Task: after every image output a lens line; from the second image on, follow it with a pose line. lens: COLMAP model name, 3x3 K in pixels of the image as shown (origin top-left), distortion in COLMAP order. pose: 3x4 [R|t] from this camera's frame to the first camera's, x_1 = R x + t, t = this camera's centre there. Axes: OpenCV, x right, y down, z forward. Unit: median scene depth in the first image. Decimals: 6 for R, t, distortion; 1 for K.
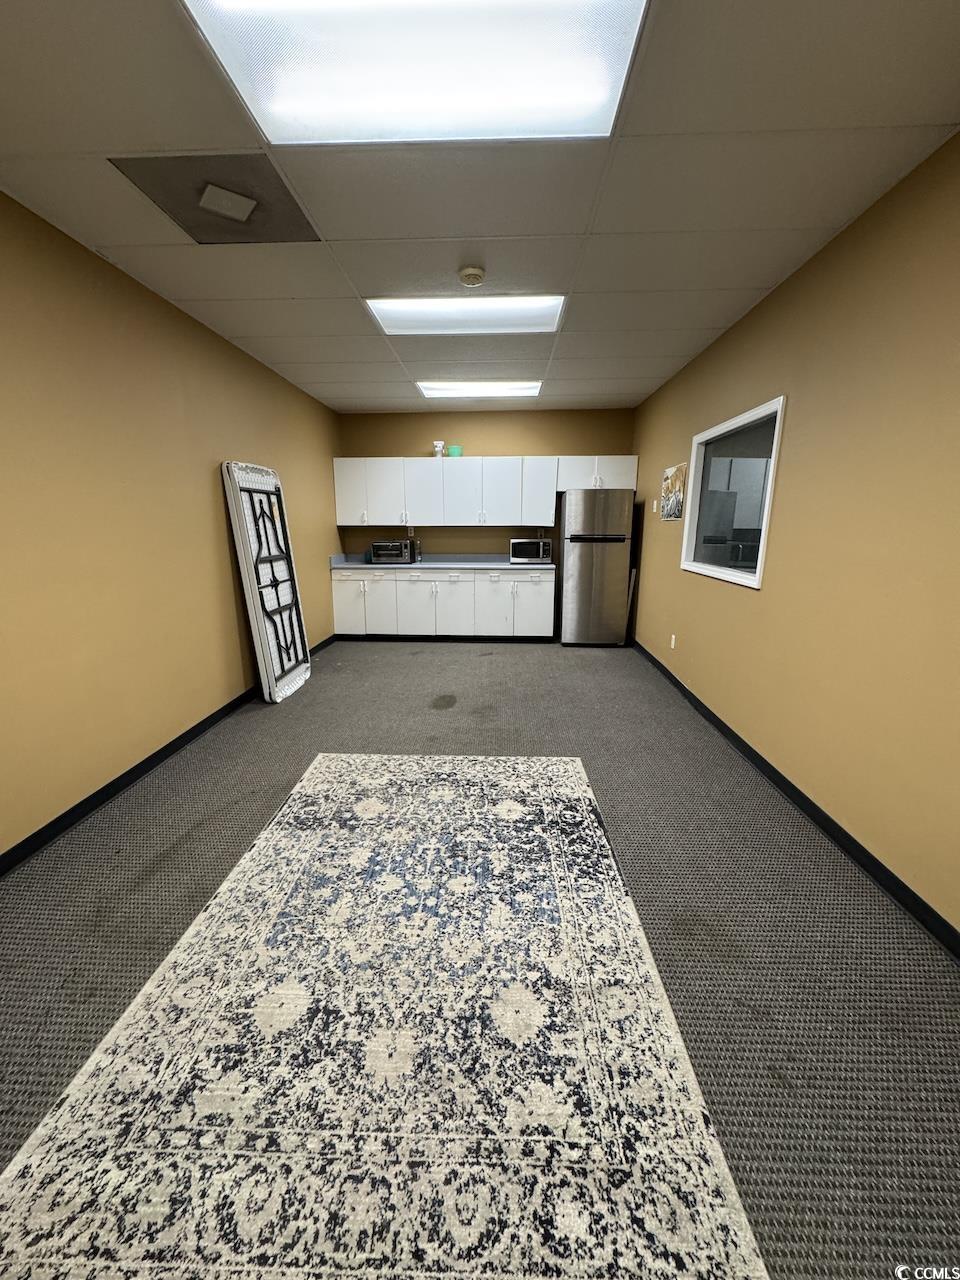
lens RADIAL K [[511.5, 0, 483.0], [0, 511.5, 637.7], [0, 0, 1]] dist [-0.003513, 0.000598]
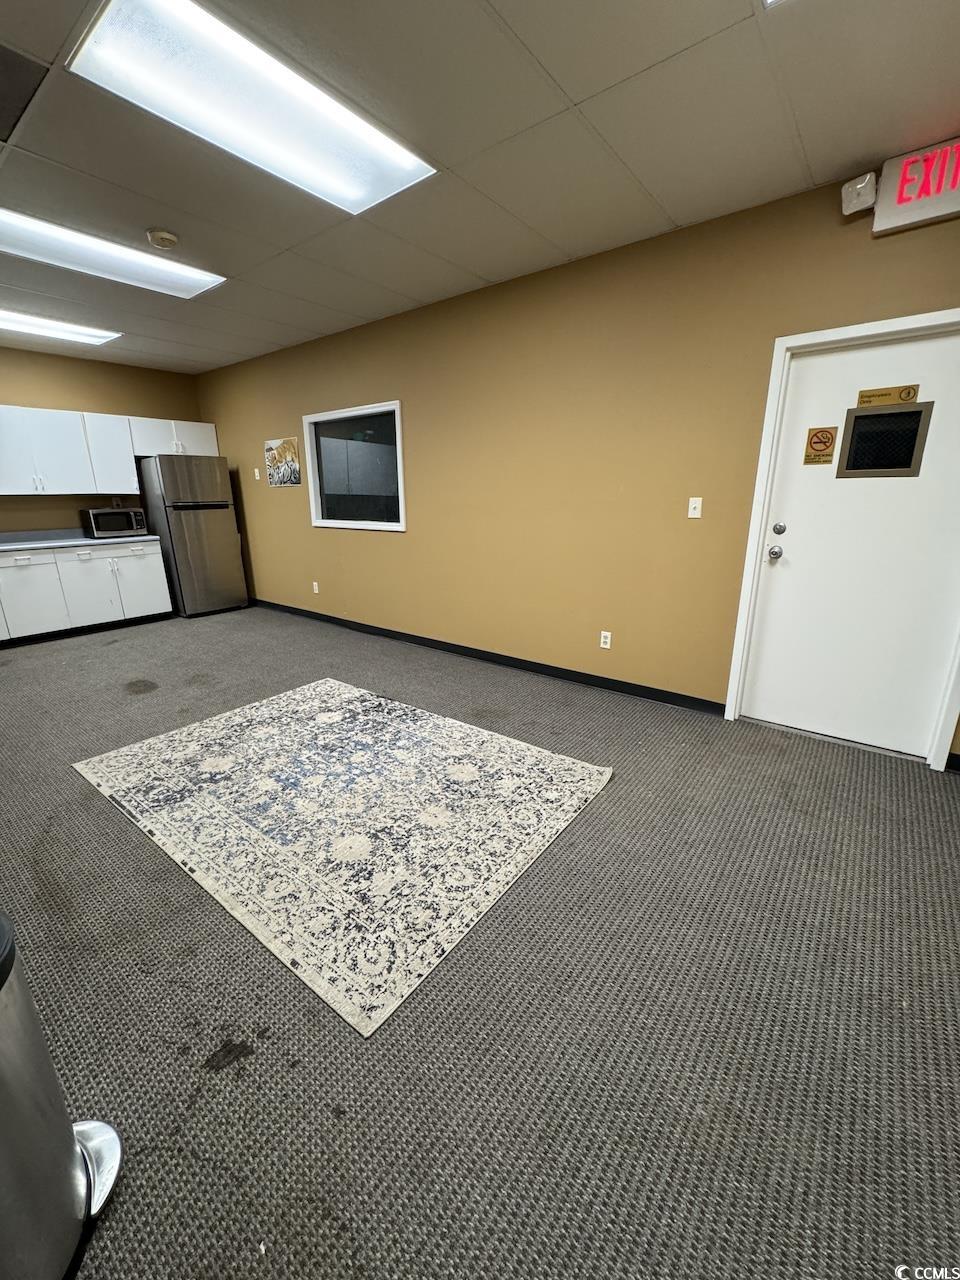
lens RADIAL K [[511.5, 0, 473.9], [0, 511.5, 639.3], [0, 0, 1]] dist [-0.003513, 0.000598]
pose [[0.588941, -0.231984, 0.774165, -0.685202], [0.187081, 0.971031, 0.148656, 0.030467], [-0.786225, 0.057282, 0.615280, -0.068086]]
